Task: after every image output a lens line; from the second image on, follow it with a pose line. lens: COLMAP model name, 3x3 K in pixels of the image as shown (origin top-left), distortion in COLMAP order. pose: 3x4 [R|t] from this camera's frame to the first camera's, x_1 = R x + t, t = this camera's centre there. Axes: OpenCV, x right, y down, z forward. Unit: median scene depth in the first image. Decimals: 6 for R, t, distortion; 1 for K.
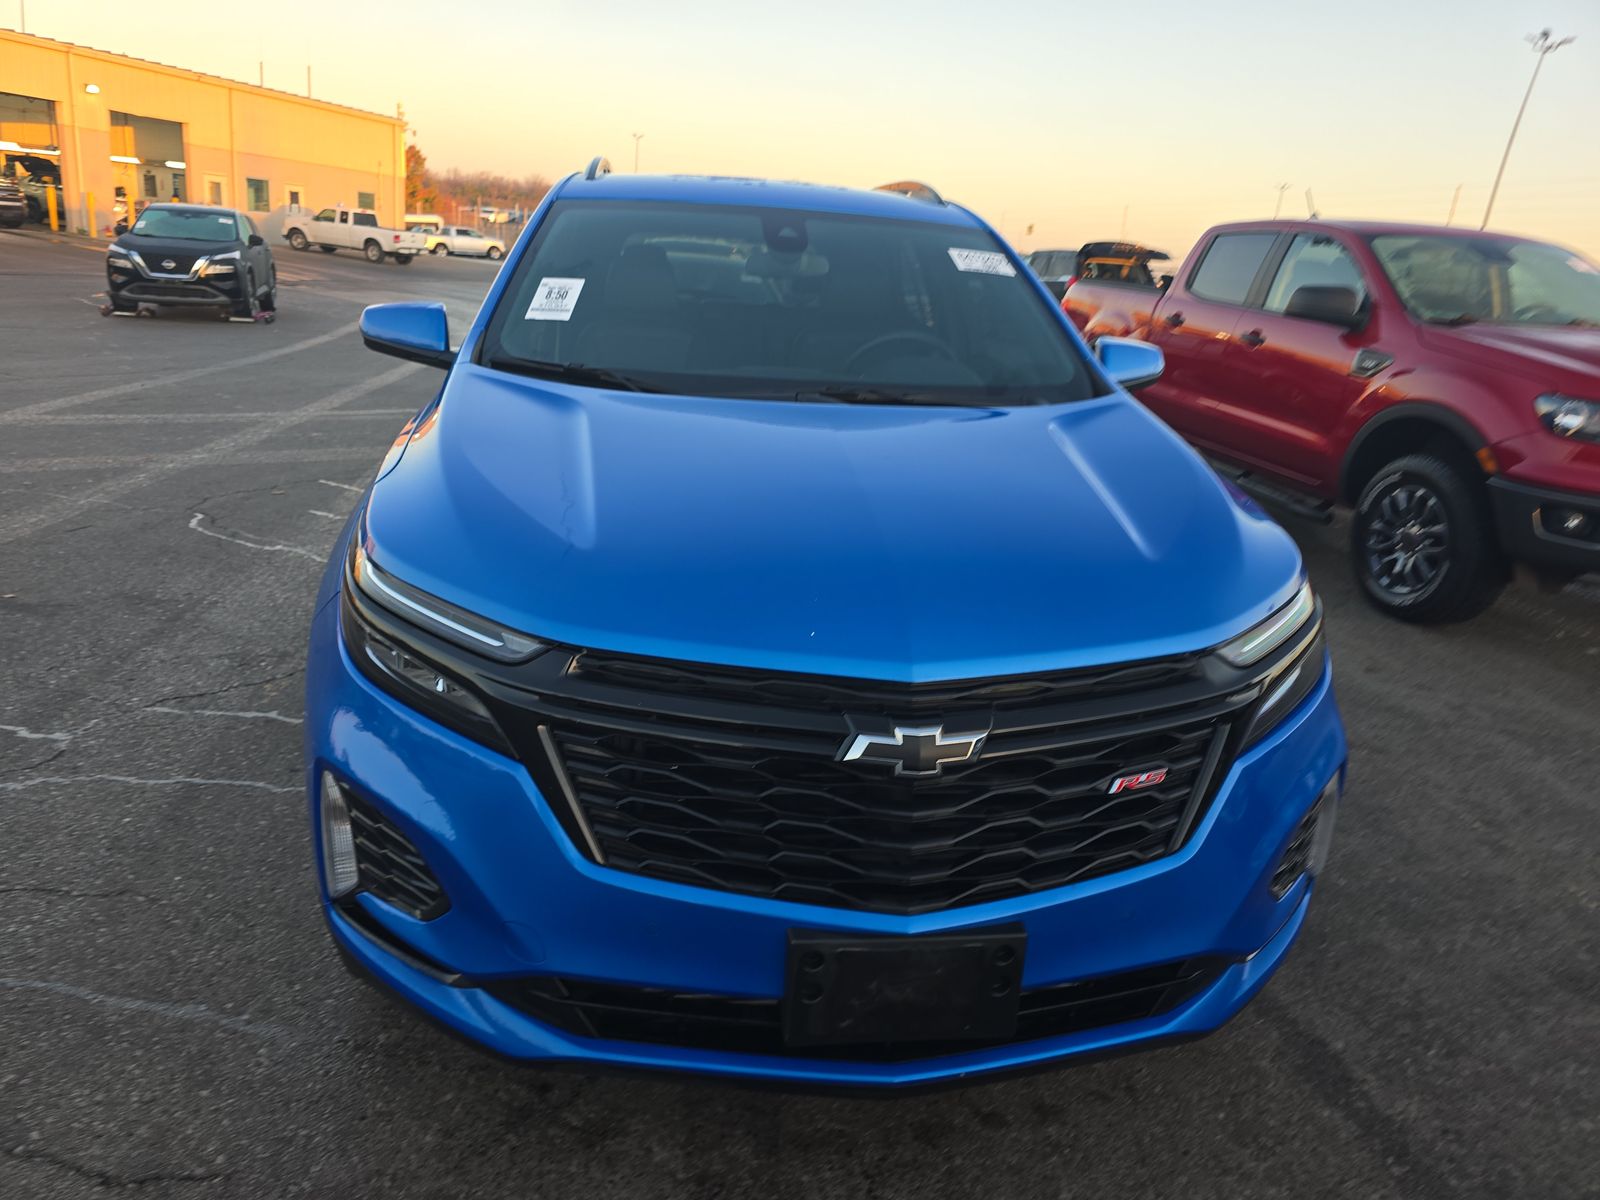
lens RADIAL K [[1104.7, 0, 800.0], [0, 1104.7, 600.0], [0, 0, 1]] dist [0.055153, -0.049995]
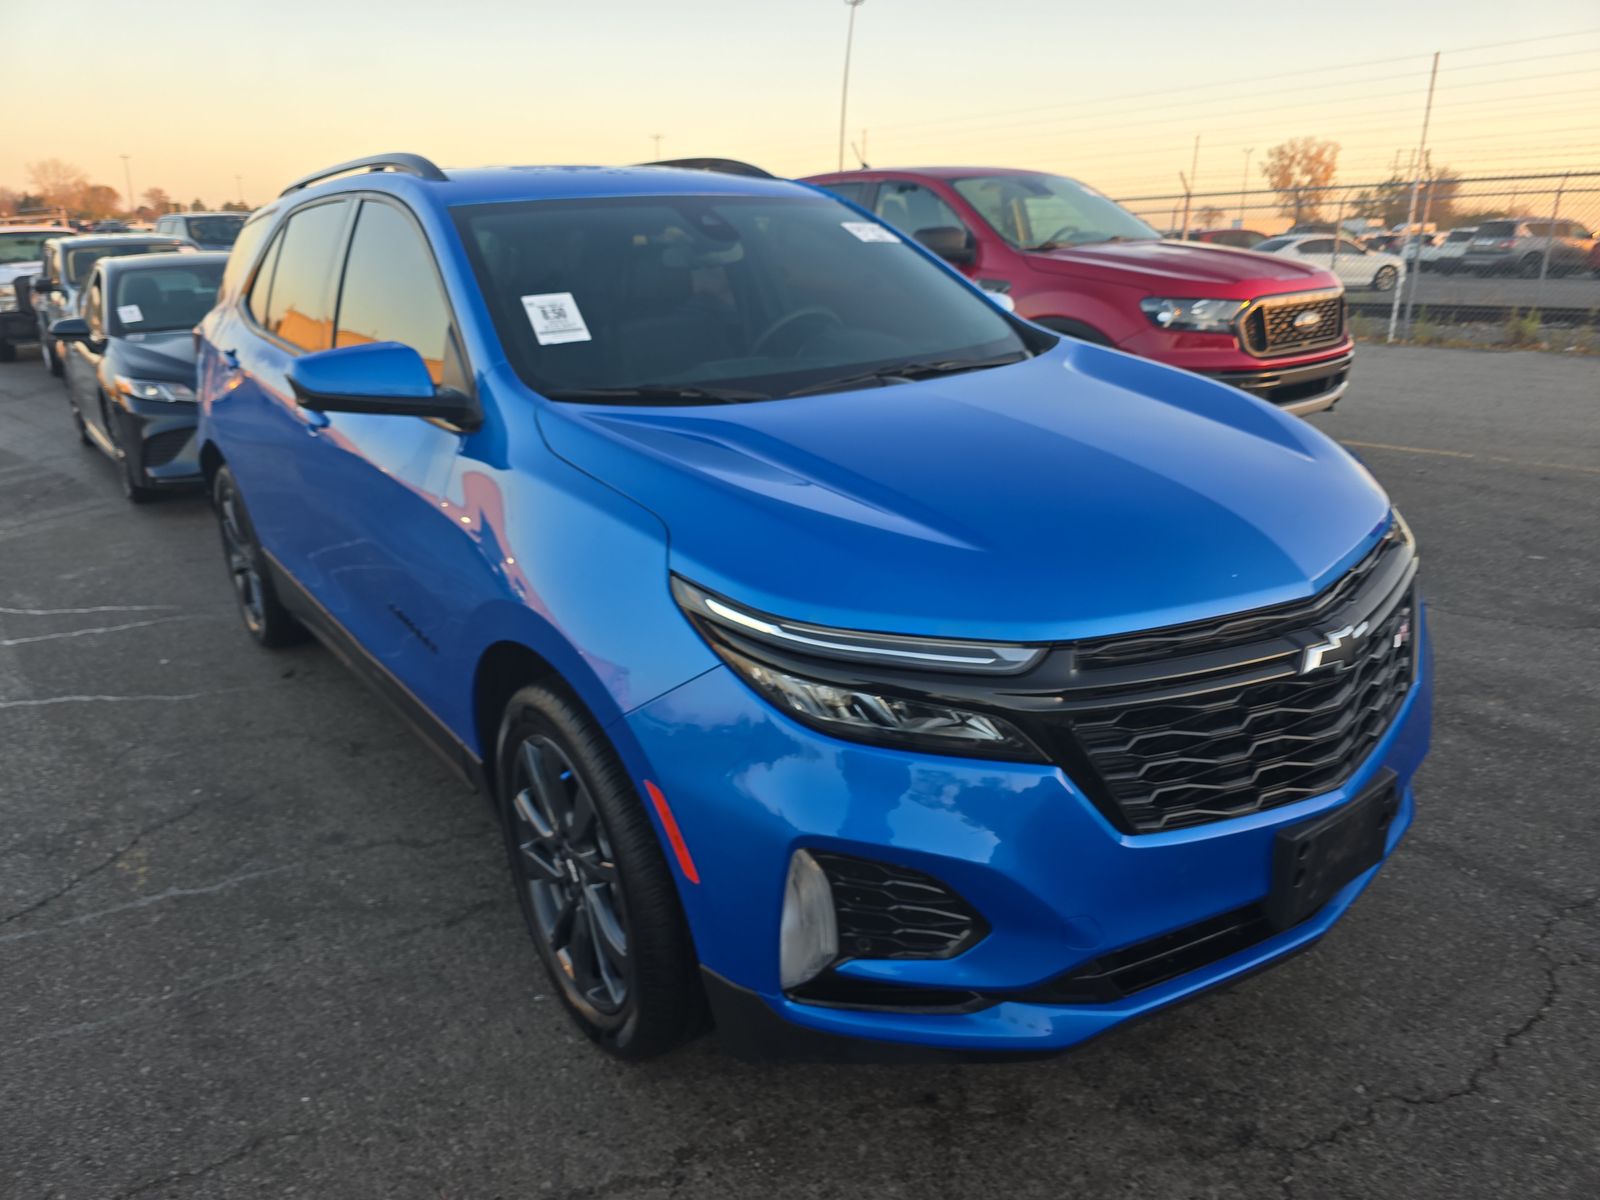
lens RADIAL K [[1104.7, 0, 800.0], [0, 1104.7, 600.0], [0, 0, 1]] dist [0.055153, -0.049995]
pose [[0.860665, -0.243264, 0.447301, -0.515948], [0.228698, 0.969579, 0.087259, -0.084486], [-0.454921, 0.027196, 0.890117, 0.117507]]
